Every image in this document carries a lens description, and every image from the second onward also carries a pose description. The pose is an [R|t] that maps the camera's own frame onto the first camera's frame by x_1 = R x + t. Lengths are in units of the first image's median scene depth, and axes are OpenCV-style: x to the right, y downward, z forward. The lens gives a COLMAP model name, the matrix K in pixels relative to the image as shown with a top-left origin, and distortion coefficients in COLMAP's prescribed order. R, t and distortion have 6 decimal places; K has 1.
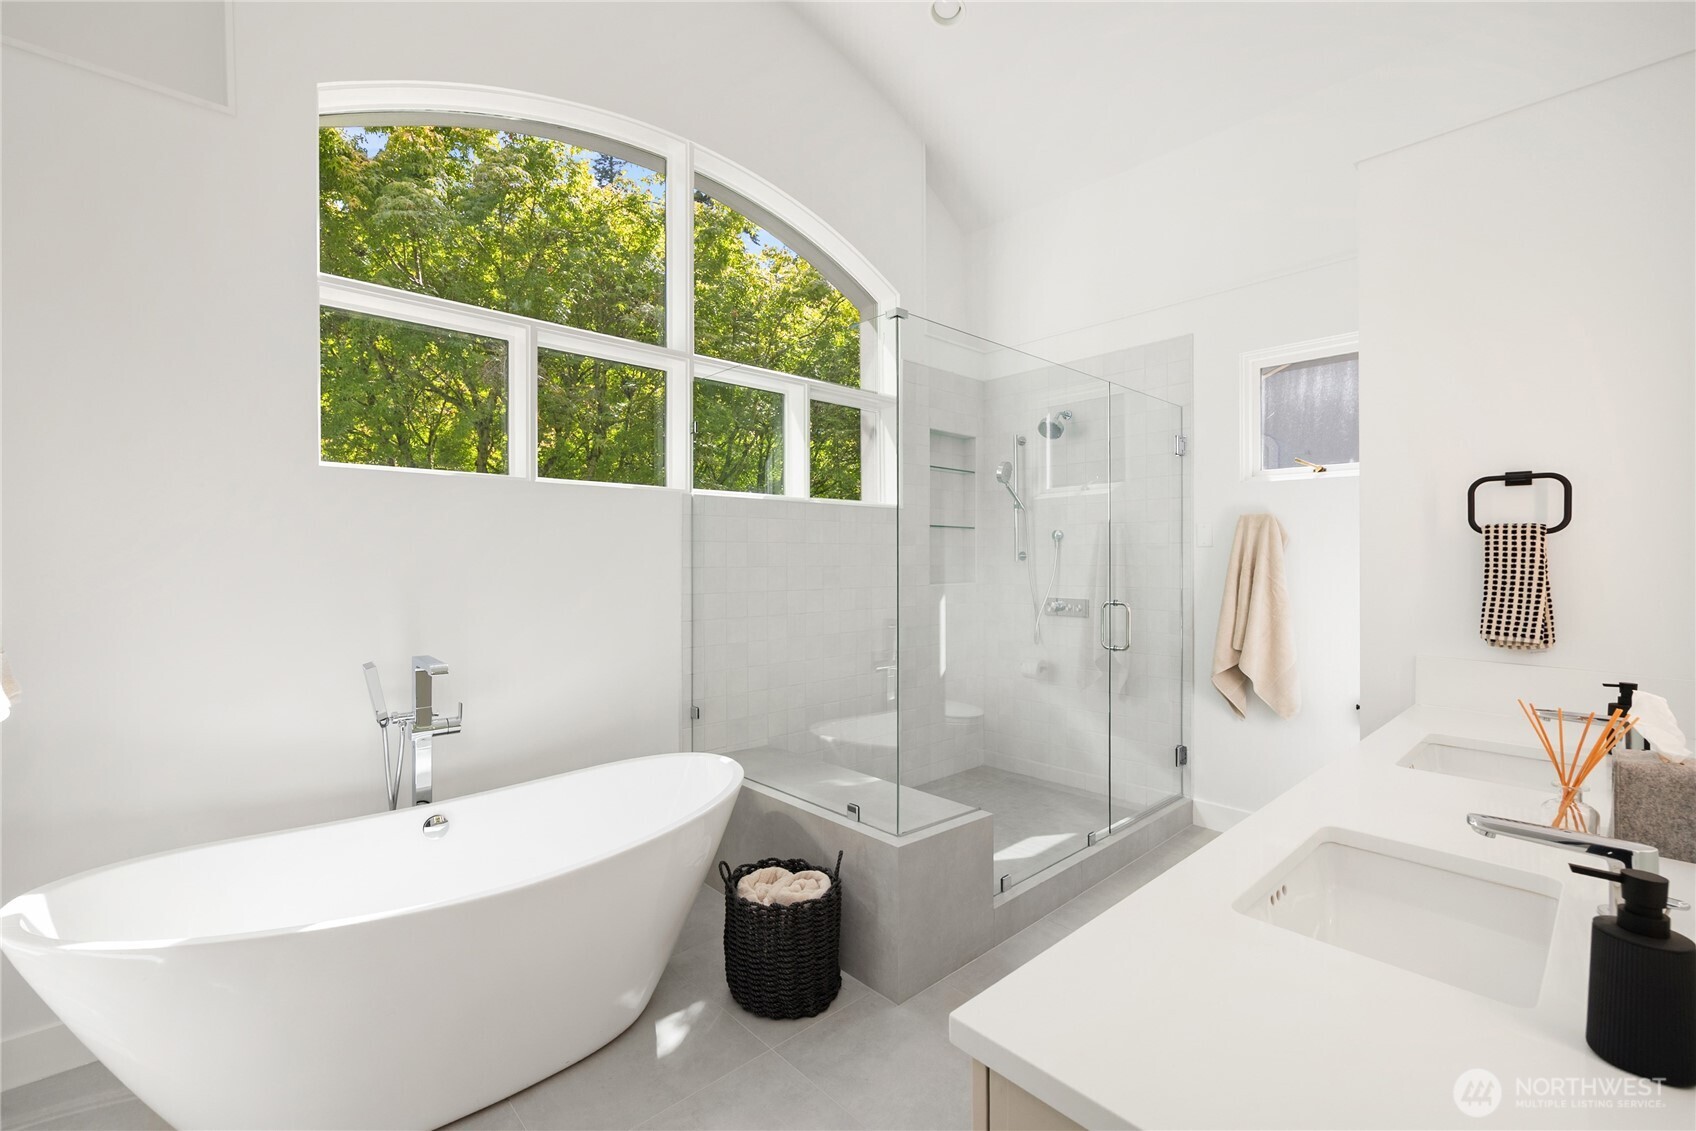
lens RADIAL K [[727.3, 0, 847.4], [0, 727.3, 572.9], [0, 0, 1]] dist [-0.021085, 0.000207]
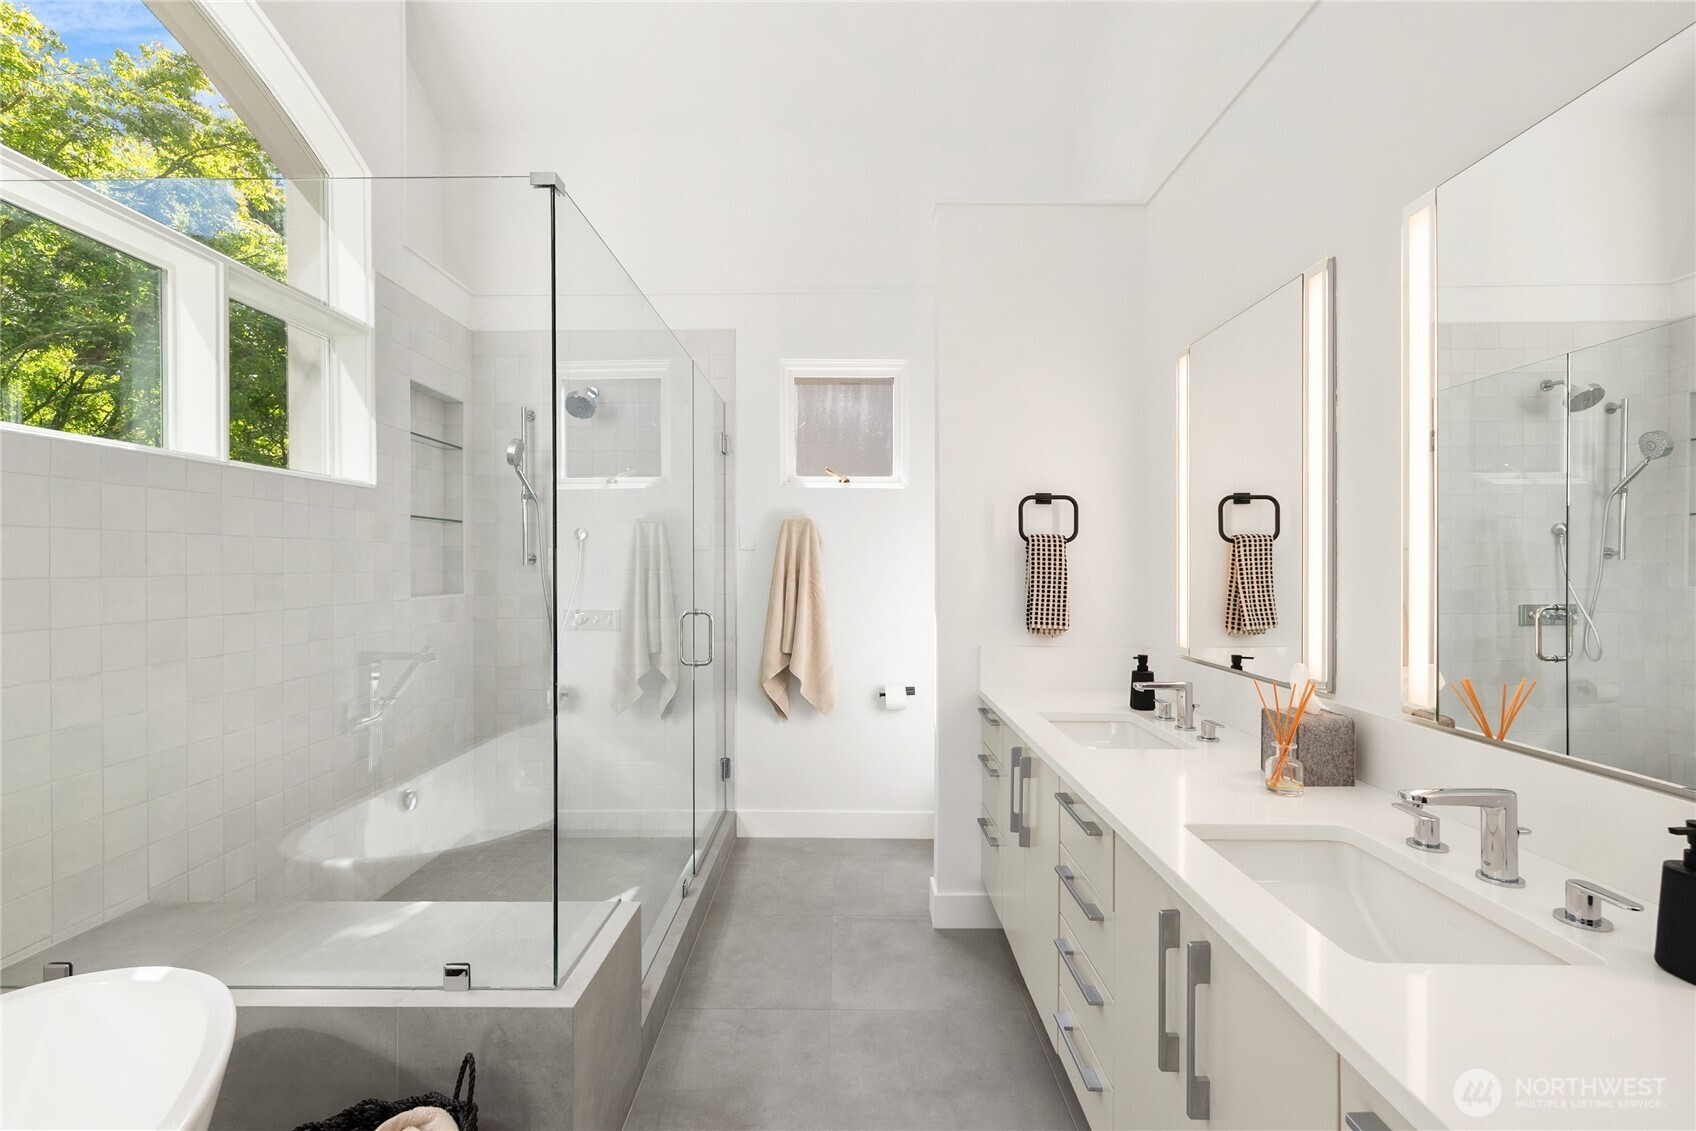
lens RADIAL K [[741.7, 0, 848.0], [0, 741.7, 565.5], [0, 0, 1]] dist [-0.000230, -0.000310]
pose [[0.676183, -0.003246, 0.736727, -0.163723], [0.012831, 0.999891, -0.007371, -0.006089], [-0.736622, 0.014437, 0.676150, 0.235171]]
